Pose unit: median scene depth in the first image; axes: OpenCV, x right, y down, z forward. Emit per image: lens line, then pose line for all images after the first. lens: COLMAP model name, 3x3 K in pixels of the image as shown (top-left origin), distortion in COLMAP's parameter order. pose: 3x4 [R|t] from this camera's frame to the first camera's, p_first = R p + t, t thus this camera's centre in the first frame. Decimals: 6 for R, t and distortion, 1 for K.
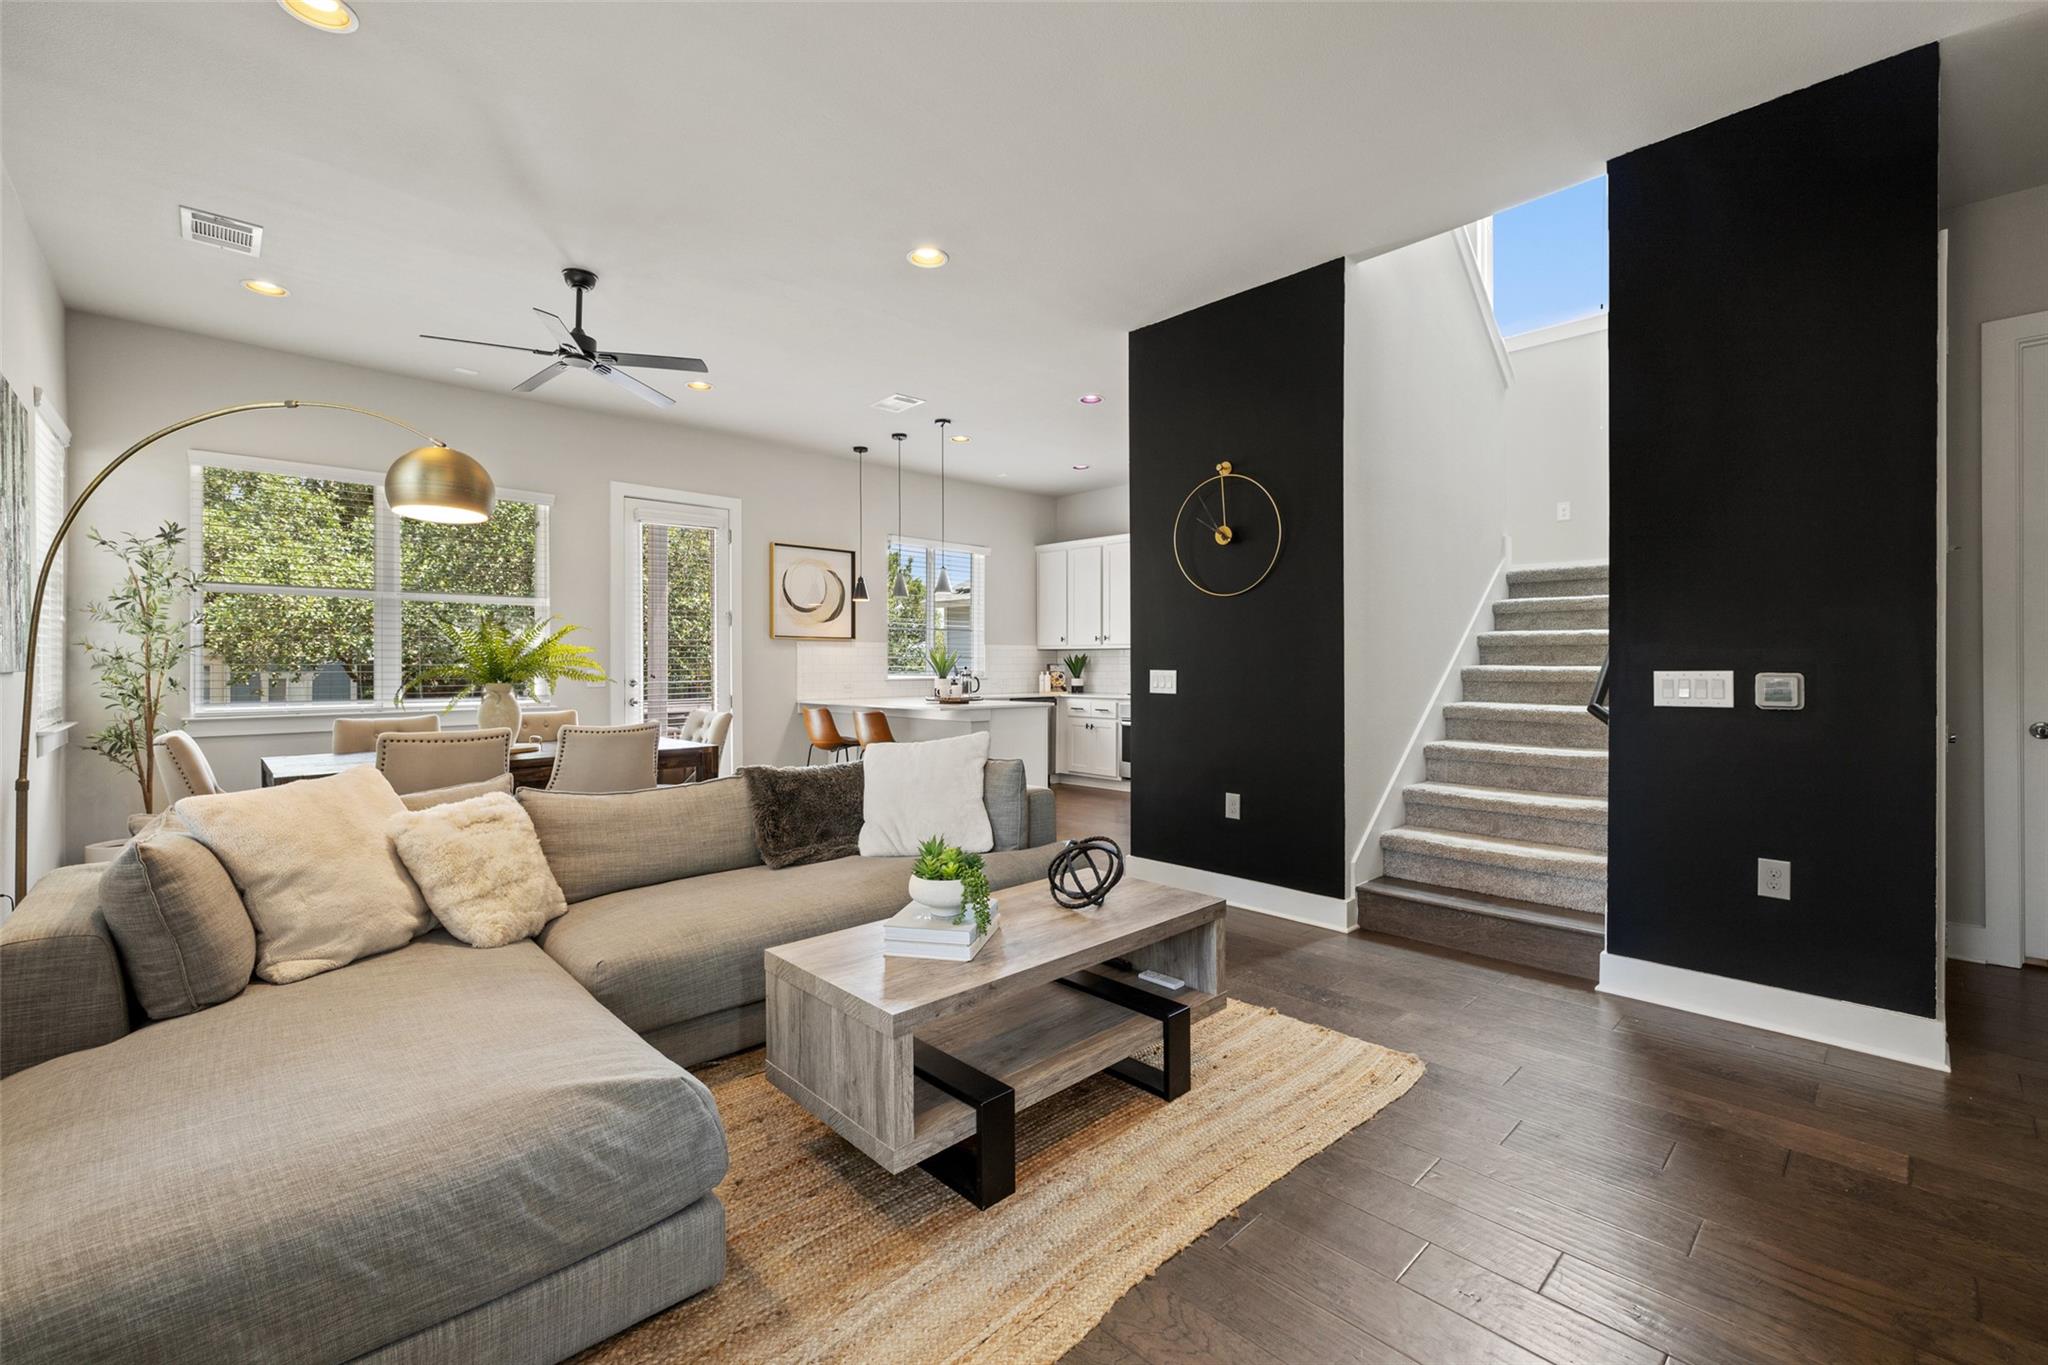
lens RADIAL K [[864.9, 0, 1014.8], [0, 864.9, 665.9], [0, 0, 1]] dist [0.000584, 0.000265]
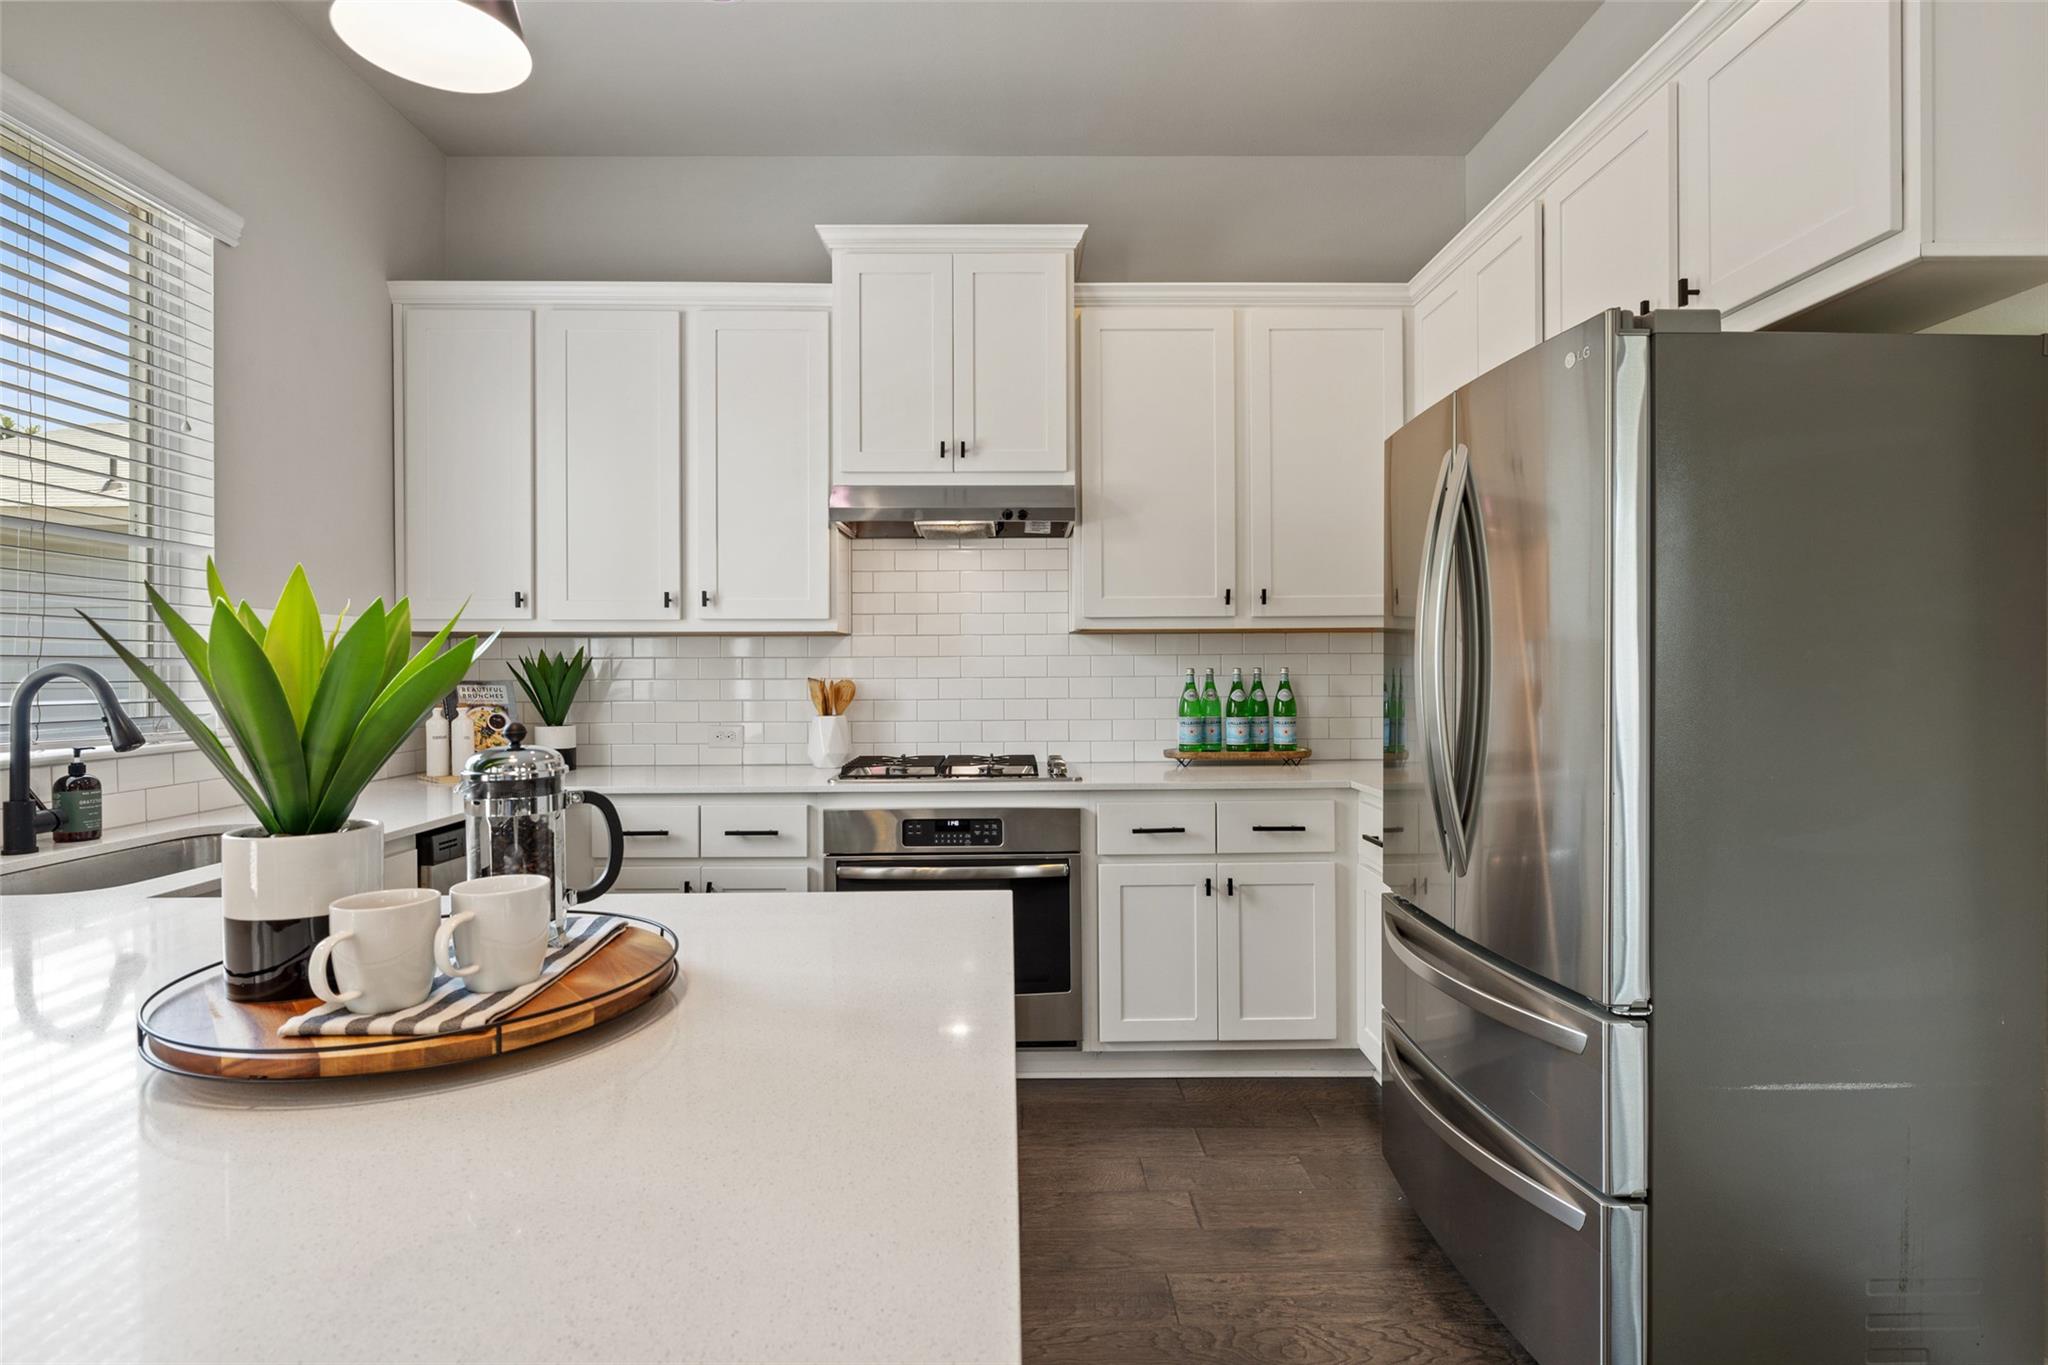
lens RADIAL K [[1032.9, 0, 1024.4], [0, 1032.9, 670.4], [0, 0, 1]] dist [-0.005401, 0.001811]
pose [[0.675460, -0.005421, 0.737376, -0.217191], [0.006356, 0.999979, 0.001529, -0.012814], [-0.737369, 0.003653, 0.675480, 1.461738]]
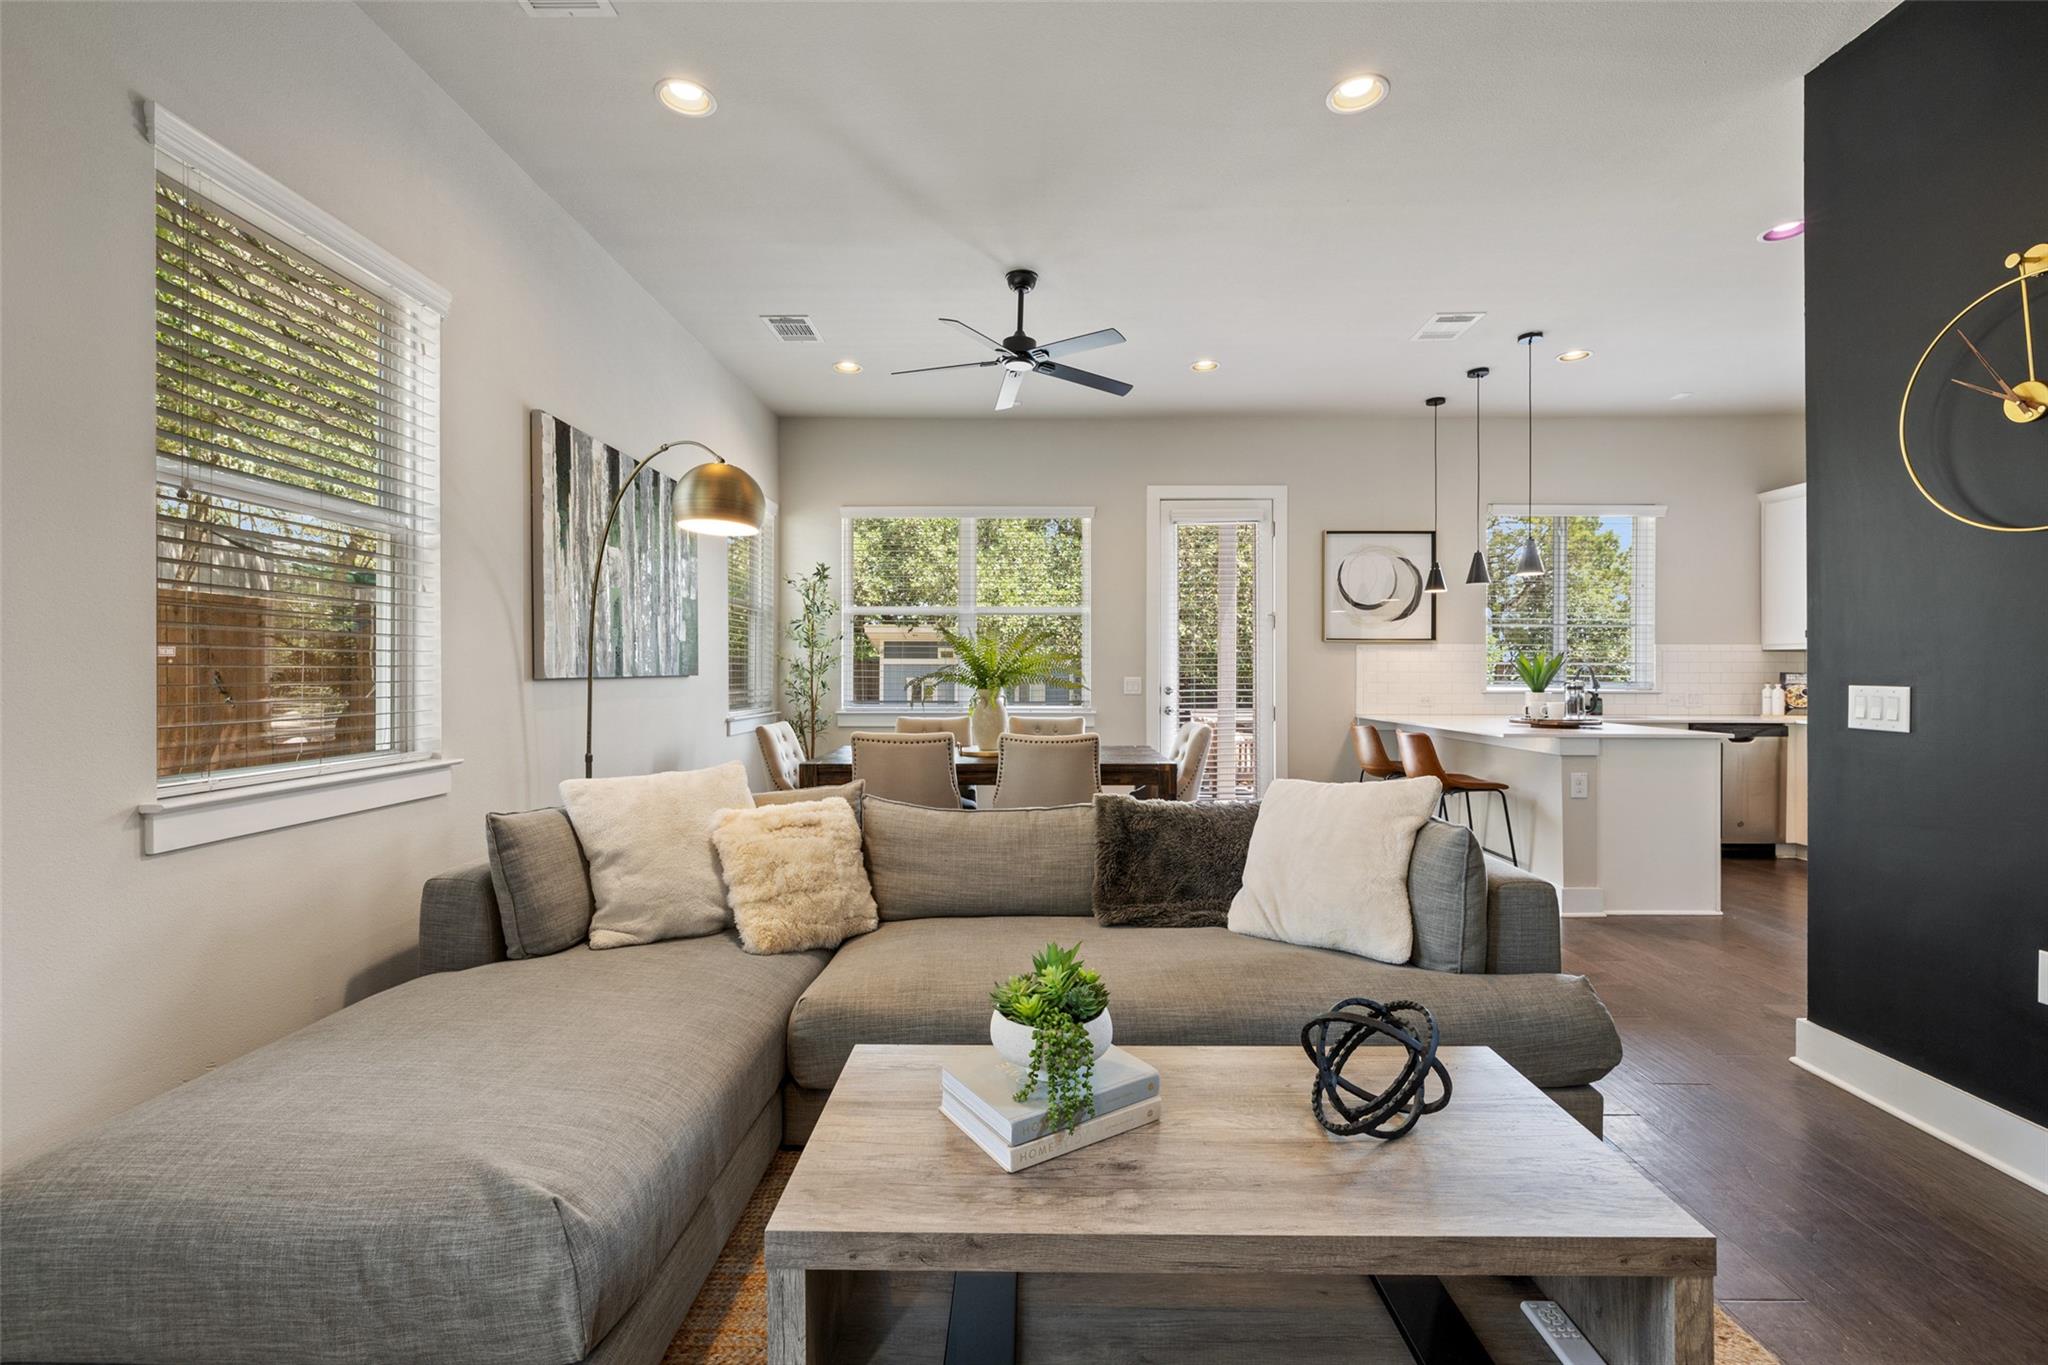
lens RADIAL K [[864.9, 0, 1018.2], [0, 864.9, 672.5], [0, 0, 1]] dist [0.000584, 0.000265]
pose [[0.715078, 0.003901, -0.699034, 0.198142], [-0.003654, 0.999992, 0.001843, -0.003111], [0.699035, 0.001236, 0.715086, 0.310280]]
